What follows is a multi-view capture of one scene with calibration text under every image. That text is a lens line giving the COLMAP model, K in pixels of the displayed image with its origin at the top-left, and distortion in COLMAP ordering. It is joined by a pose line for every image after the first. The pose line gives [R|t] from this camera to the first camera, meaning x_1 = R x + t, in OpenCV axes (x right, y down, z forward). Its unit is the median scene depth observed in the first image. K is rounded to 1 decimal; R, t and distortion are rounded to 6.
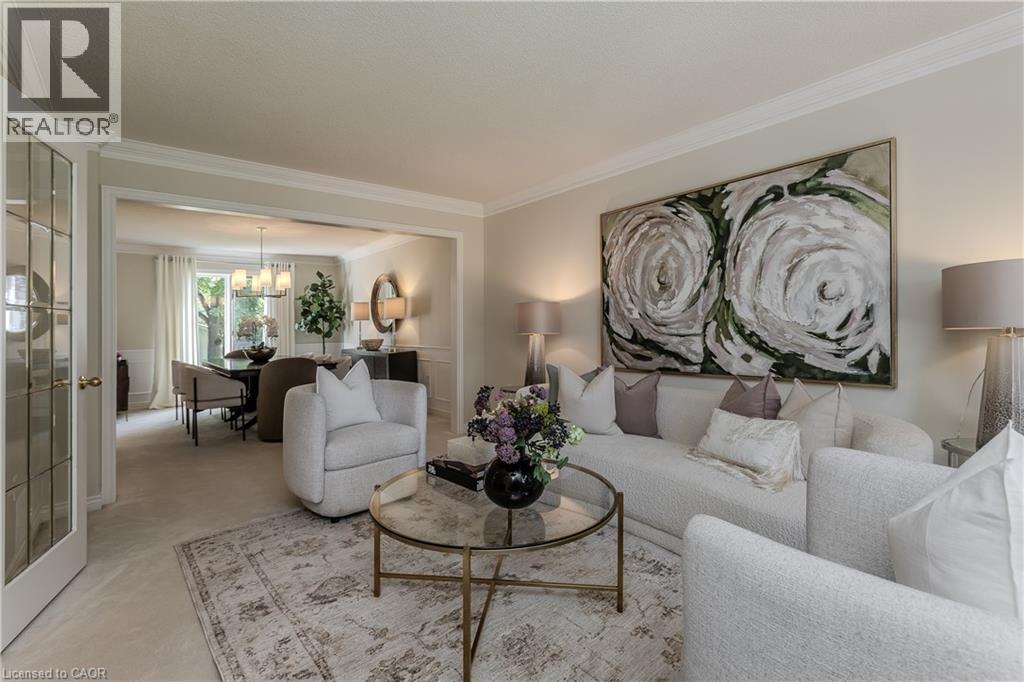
lens RADIAL K [[481.7, 0, 516.1], [0, 481.7, 327.8], [0, 0, 1]] dist [-0.001364, 0.000451]
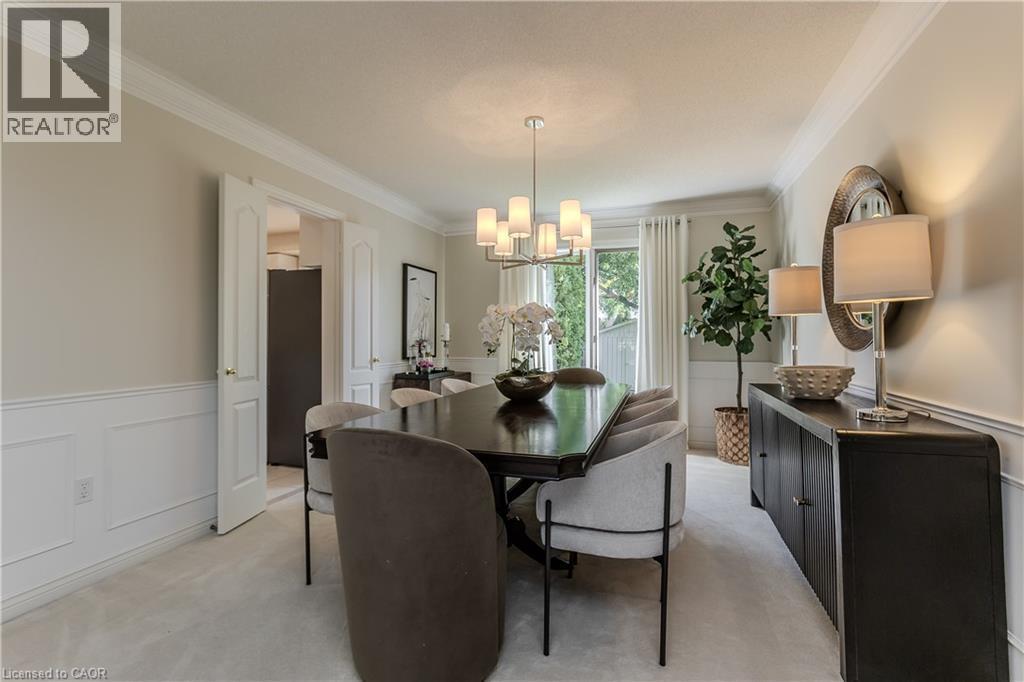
lens RADIAL K [[481.7, 0, 516.1], [0, 481.7, 327.8], [0, 0, 1]] dist [-0.001364, 0.000451]
pose [[0.558871, -0.009890, -0.829196, -0.266271], [0.005205, 0.999951, -0.008418, -0.004097], [0.829238, 0.000388, 0.558895, 1.259257]]
